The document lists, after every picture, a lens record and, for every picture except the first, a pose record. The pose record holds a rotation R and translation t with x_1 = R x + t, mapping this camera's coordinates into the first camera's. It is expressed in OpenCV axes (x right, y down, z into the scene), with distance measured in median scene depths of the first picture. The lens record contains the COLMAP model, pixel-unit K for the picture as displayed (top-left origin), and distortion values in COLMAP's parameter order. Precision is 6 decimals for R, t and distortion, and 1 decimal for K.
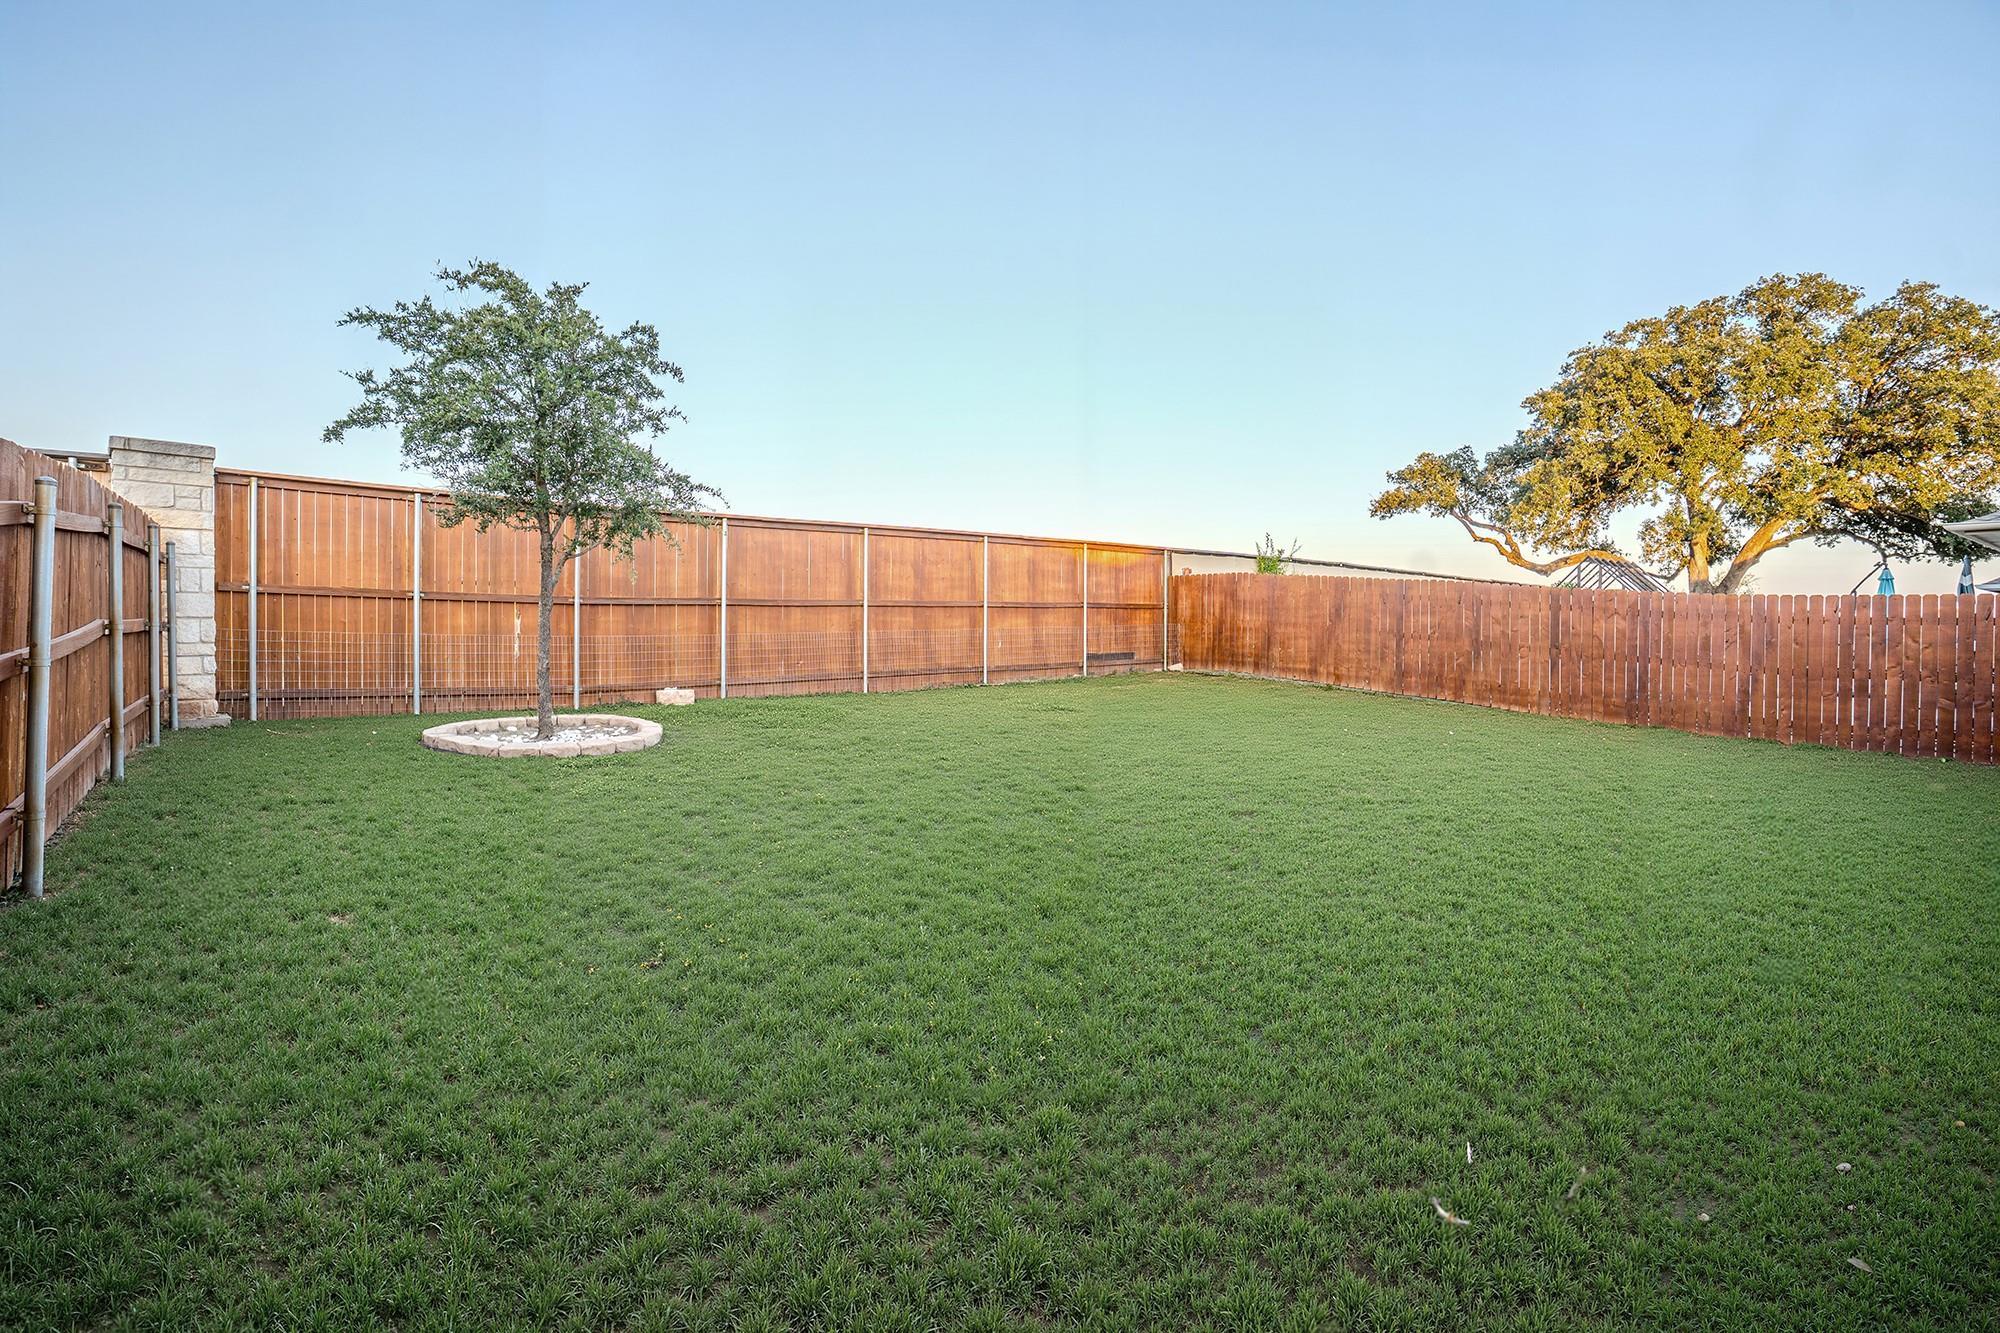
lens RADIAL K [[977.8, 0, 1004.3], [0, 977.8, 654.7], [0, 0, 1]] dist [-0.077136, 0.033572]
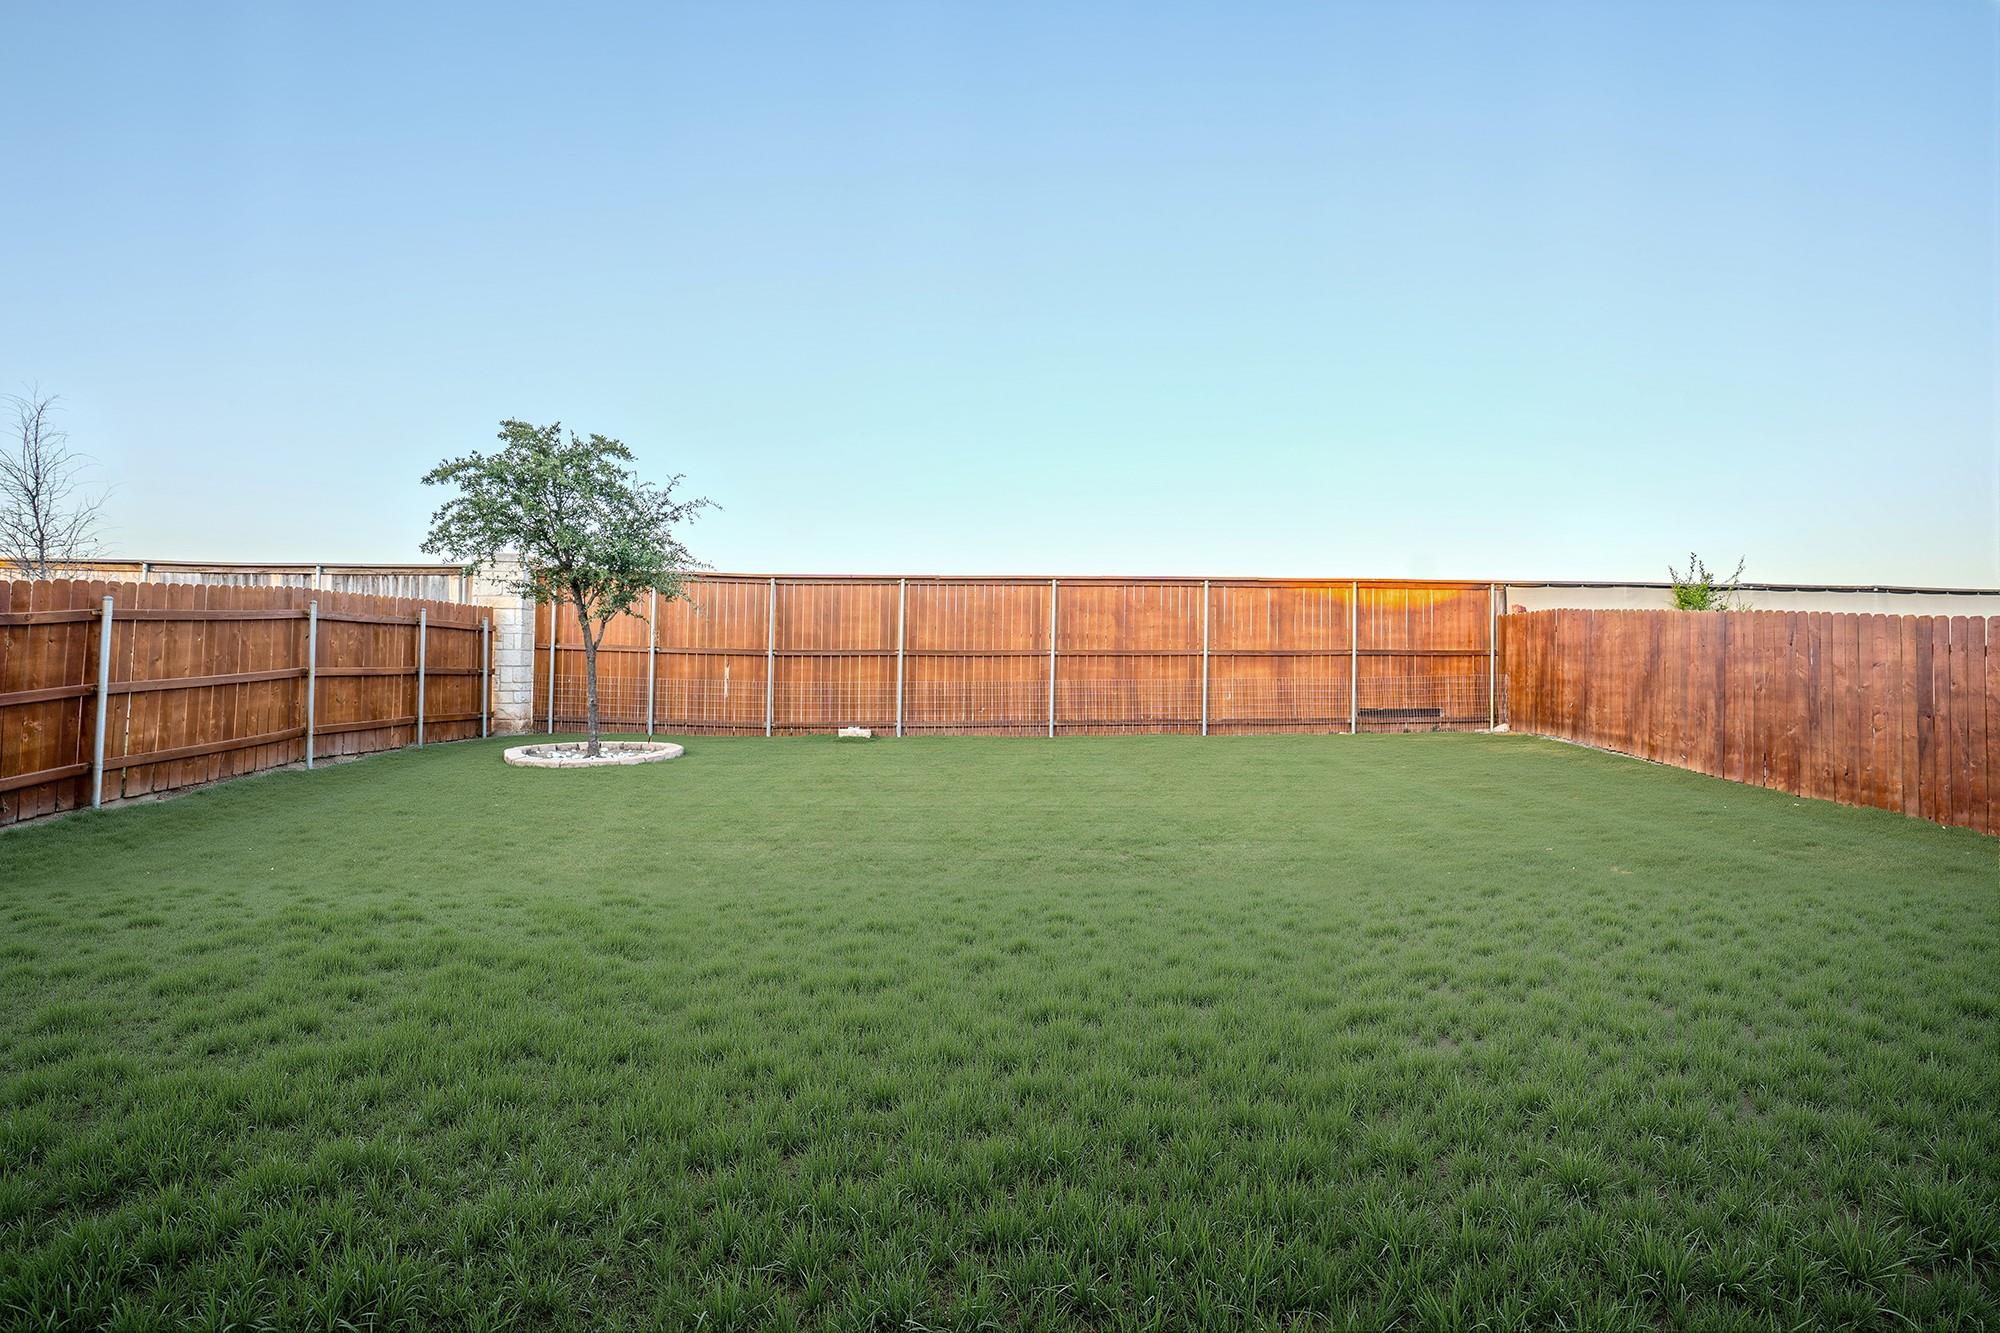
lens RADIAL K [[977.8, 0, 1004.3], [0, 977.8, 654.7], [0, 0, 1]] dist [-0.077136, 0.033572]
pose [[0.787918, -0.007462, -0.615735, 0.408561], [-0.023310, 0.998848, -0.041933, -0.006171], [0.615339, 0.047392, 0.786837, 0.147807]]
